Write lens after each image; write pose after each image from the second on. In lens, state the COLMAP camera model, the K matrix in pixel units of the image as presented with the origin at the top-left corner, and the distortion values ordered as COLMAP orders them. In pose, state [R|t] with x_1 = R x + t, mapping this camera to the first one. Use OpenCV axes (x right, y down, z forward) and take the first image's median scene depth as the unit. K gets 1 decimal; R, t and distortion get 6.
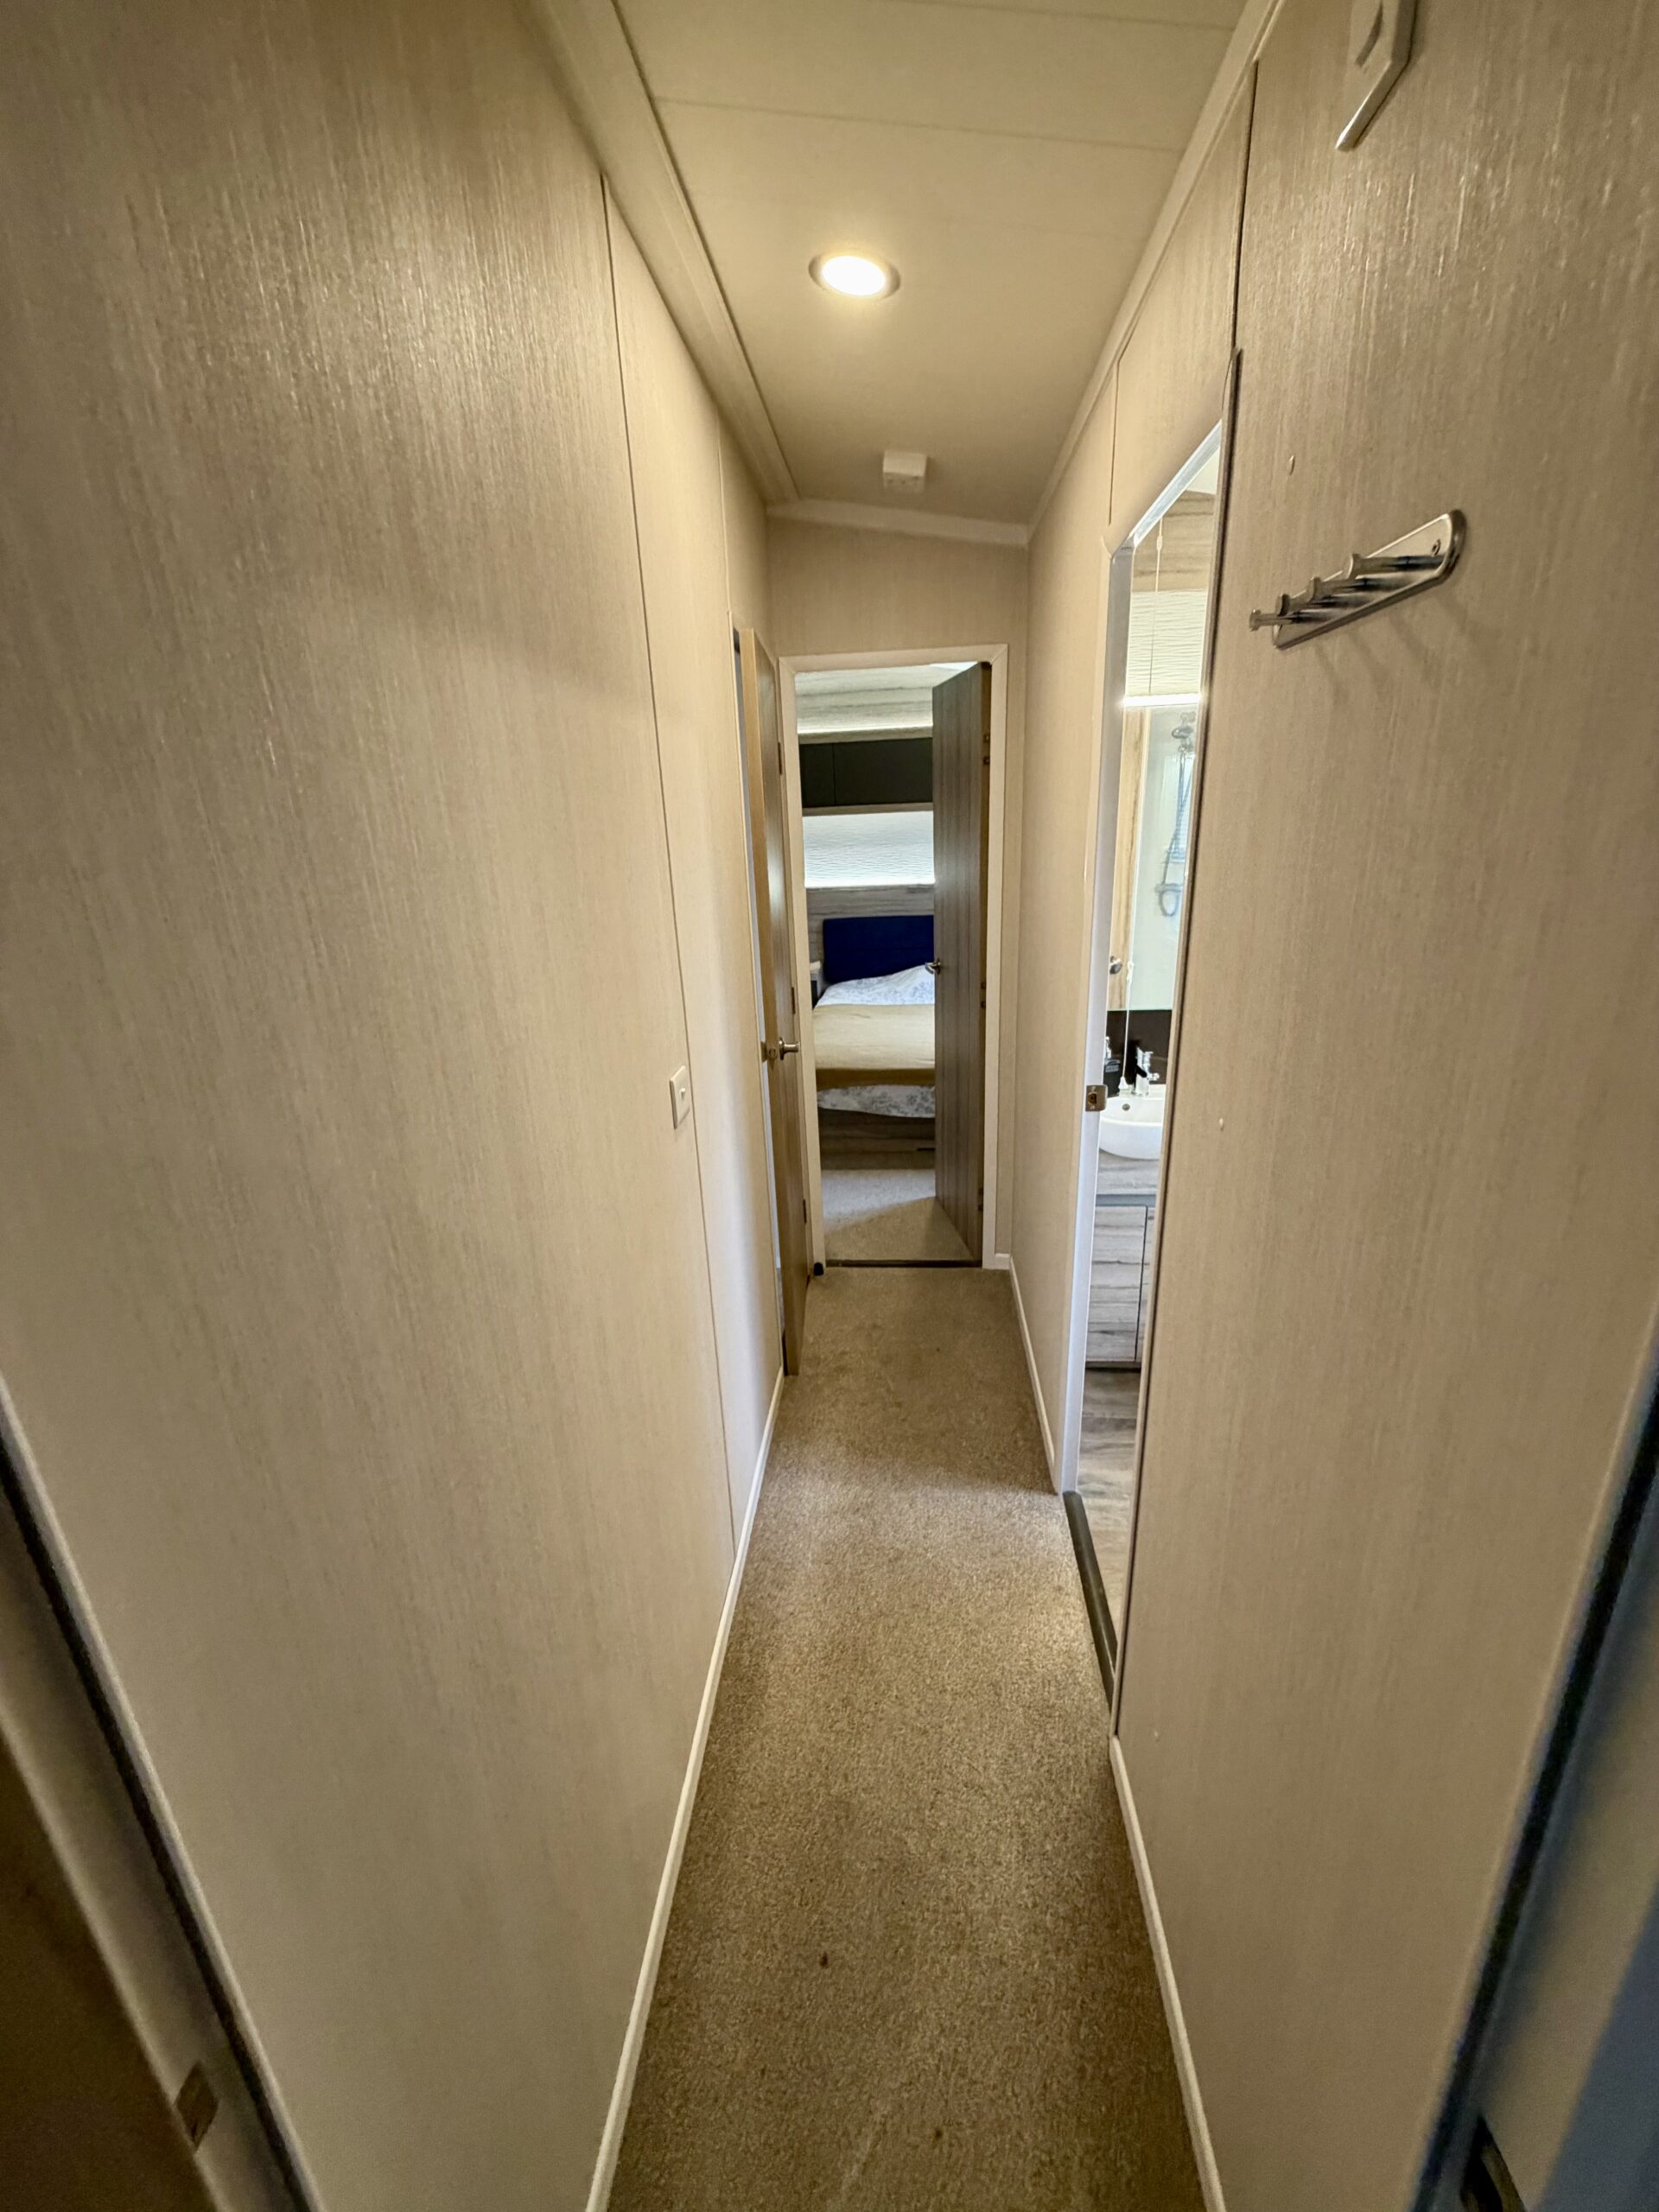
lens RADIAL K [[879.8, 0, 824.6], [0, 879.8, 1097.3], [0, 0, 1]] dist [0.002603, -0.001983]
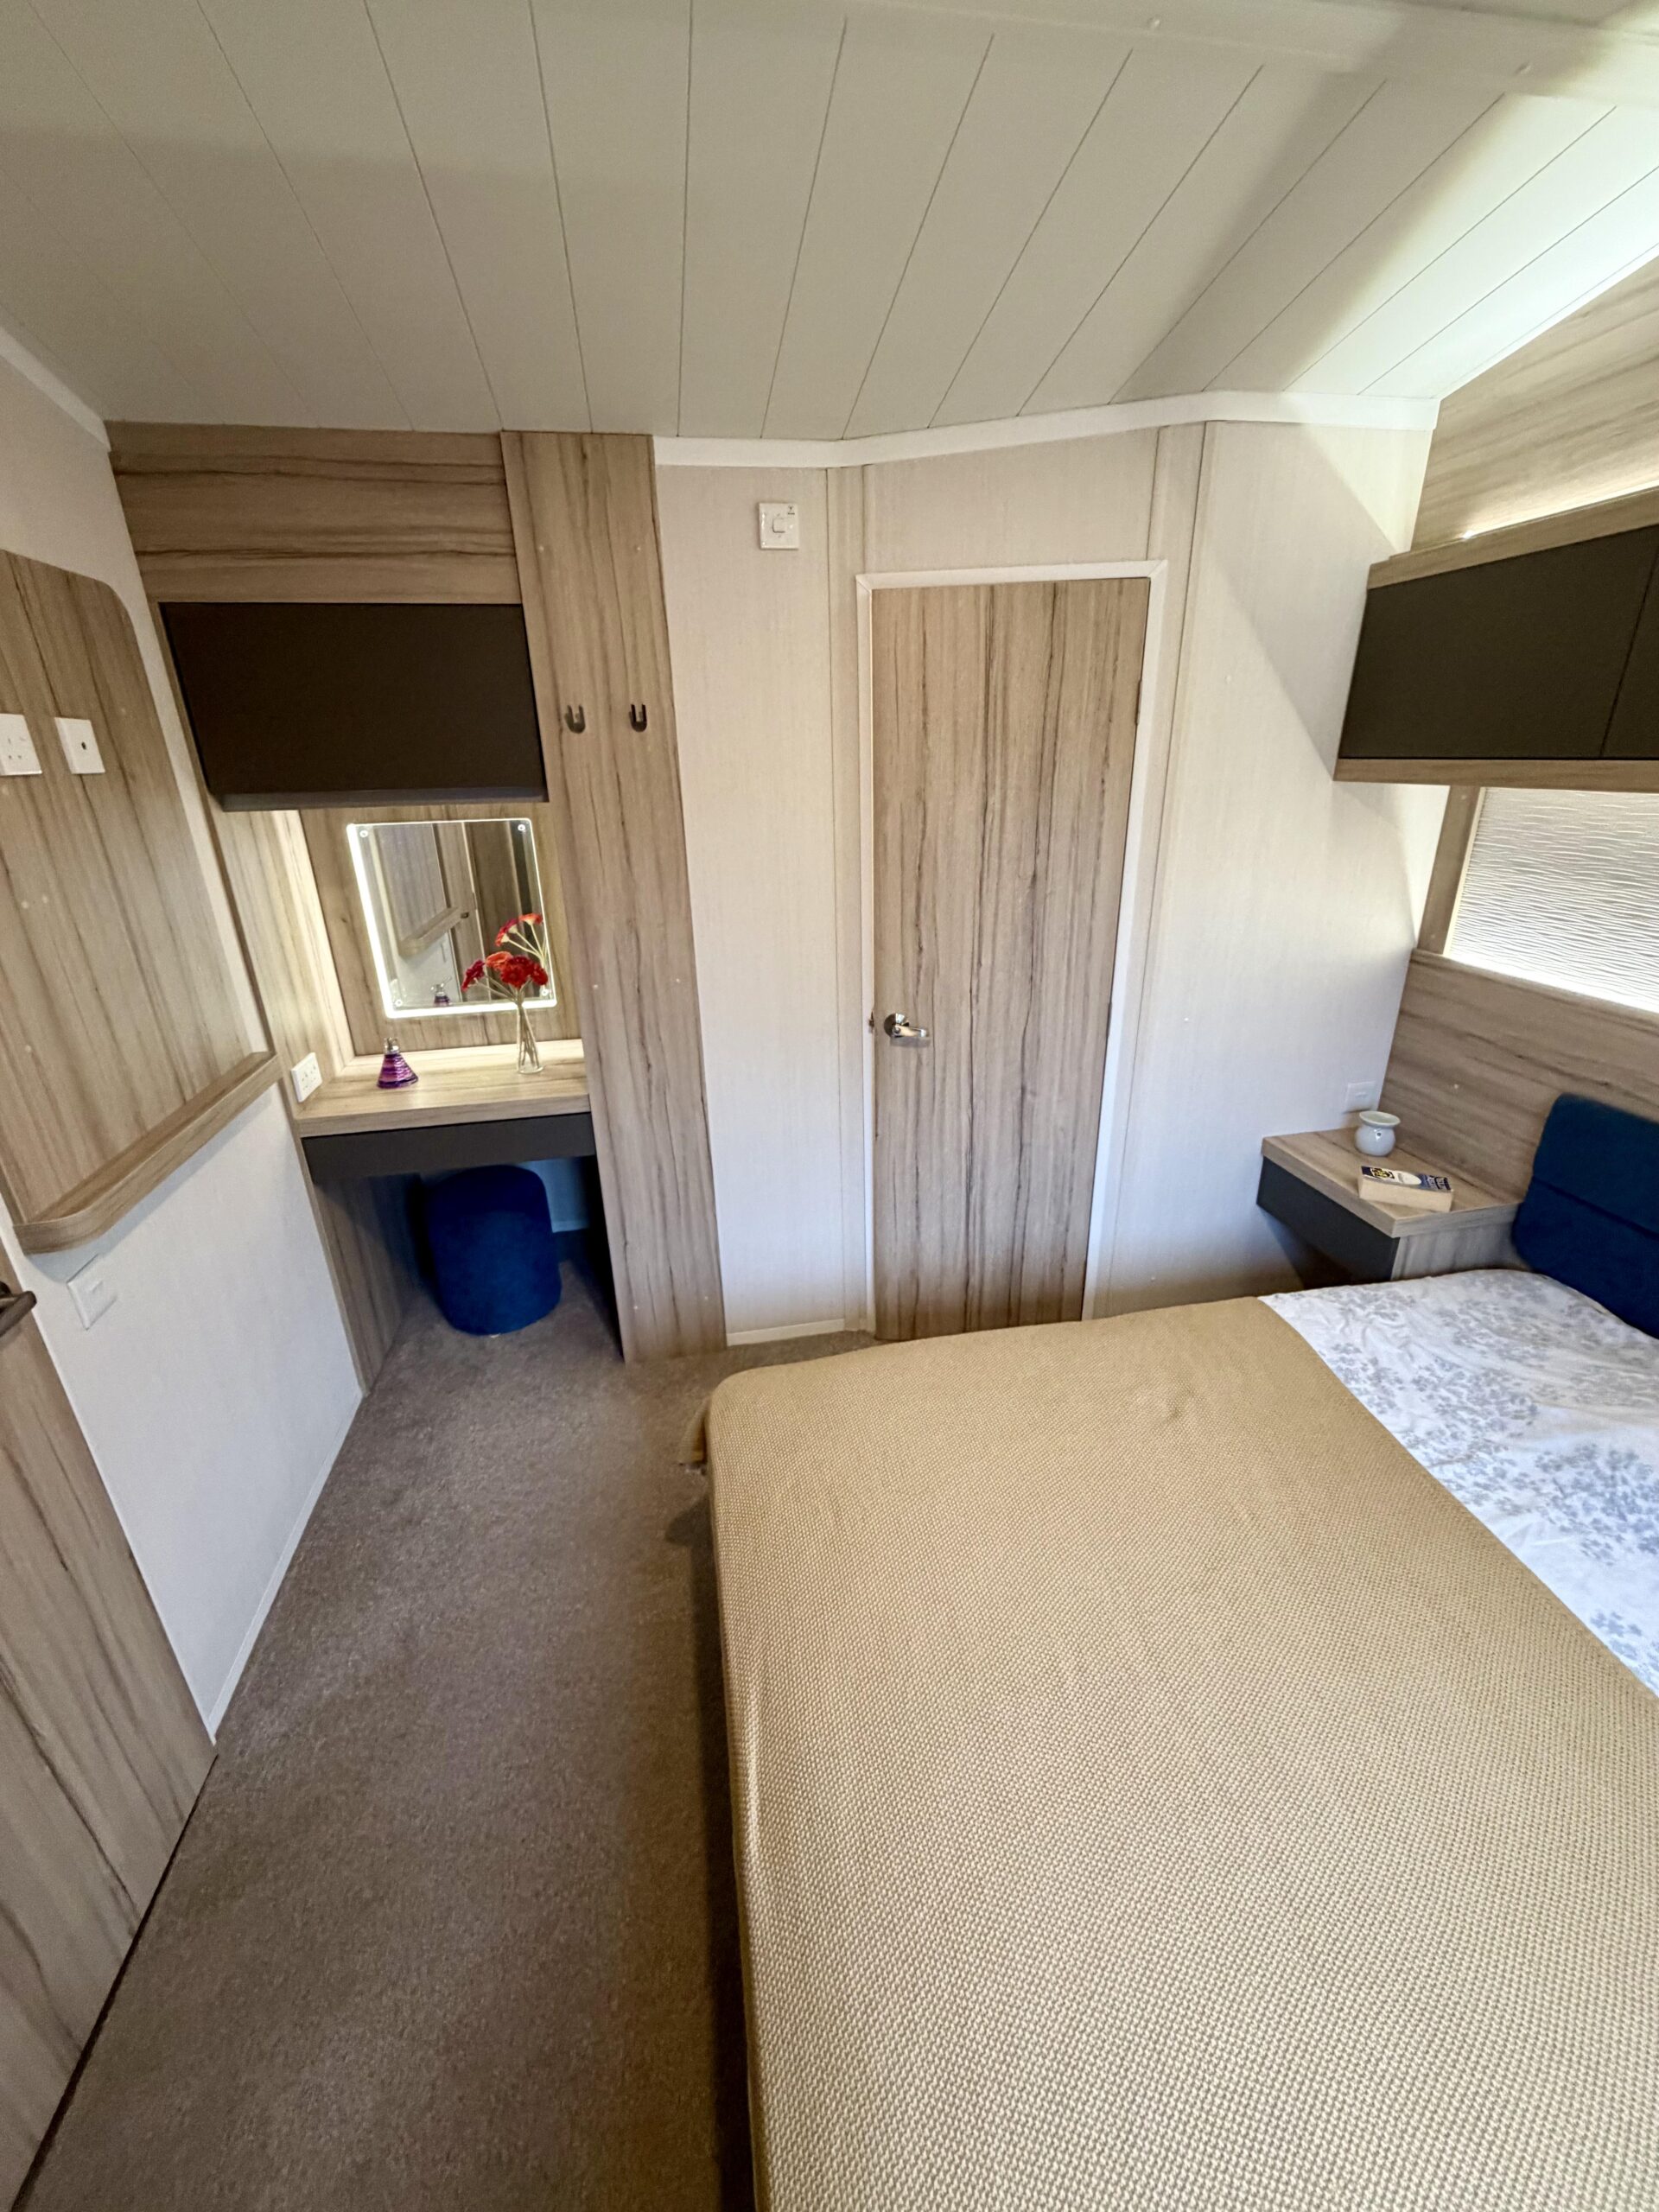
lens RADIAL K [[879.8, 0, 831.3], [0, 879.8, 1109.9], [0, 0, 1]] dist [0.002603, -0.001983]
pose [[0.274484, 0.390880, -0.878562, 0.383792], [-0.290500, 0.904671, 0.311737, -0.384414], [0.916661, 0.169656, 0.361869, 1.086637]]
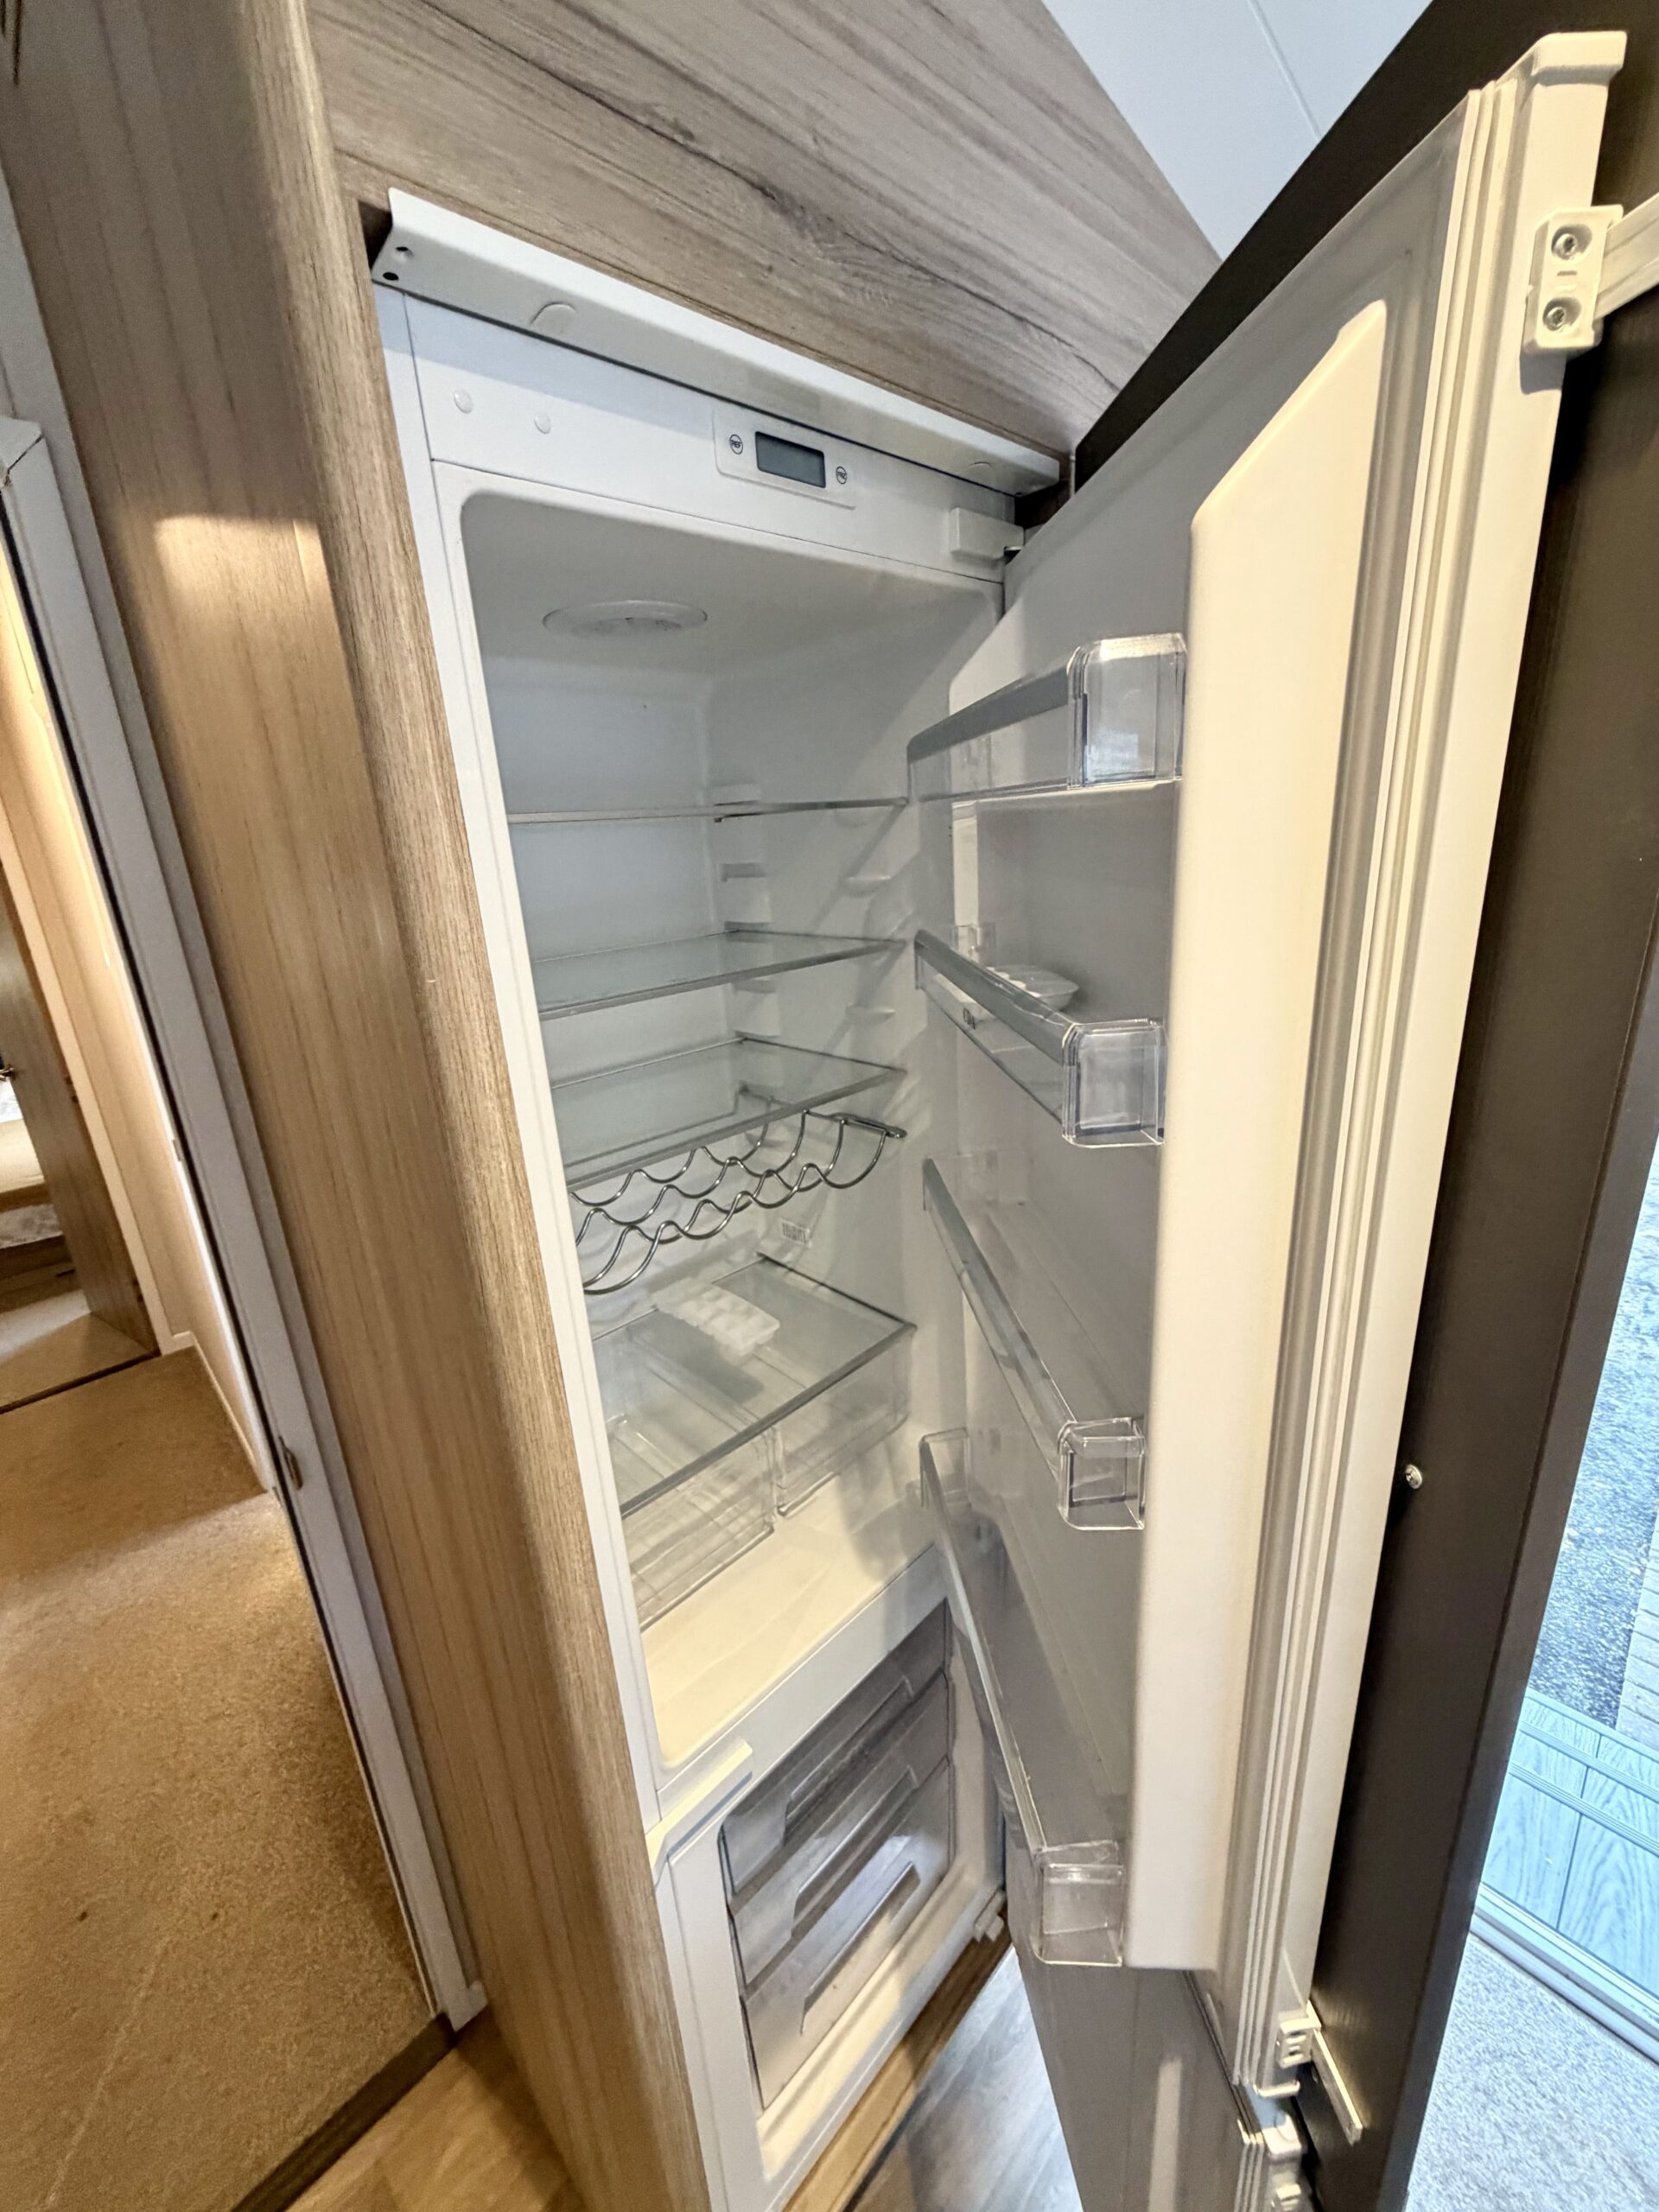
lens RADIAL K [[879.8, 0, 843.0], [0, 879.8, 1100.3], [0, 0, 1]] dist [0.002603, -0.001983]
pose [[0.651155, -0.221939, 0.725769, 0.020894], [0.265558, 0.962463, 0.056064, 0.063152], [-0.710969, 0.156227, 0.685651, -0.285214]]
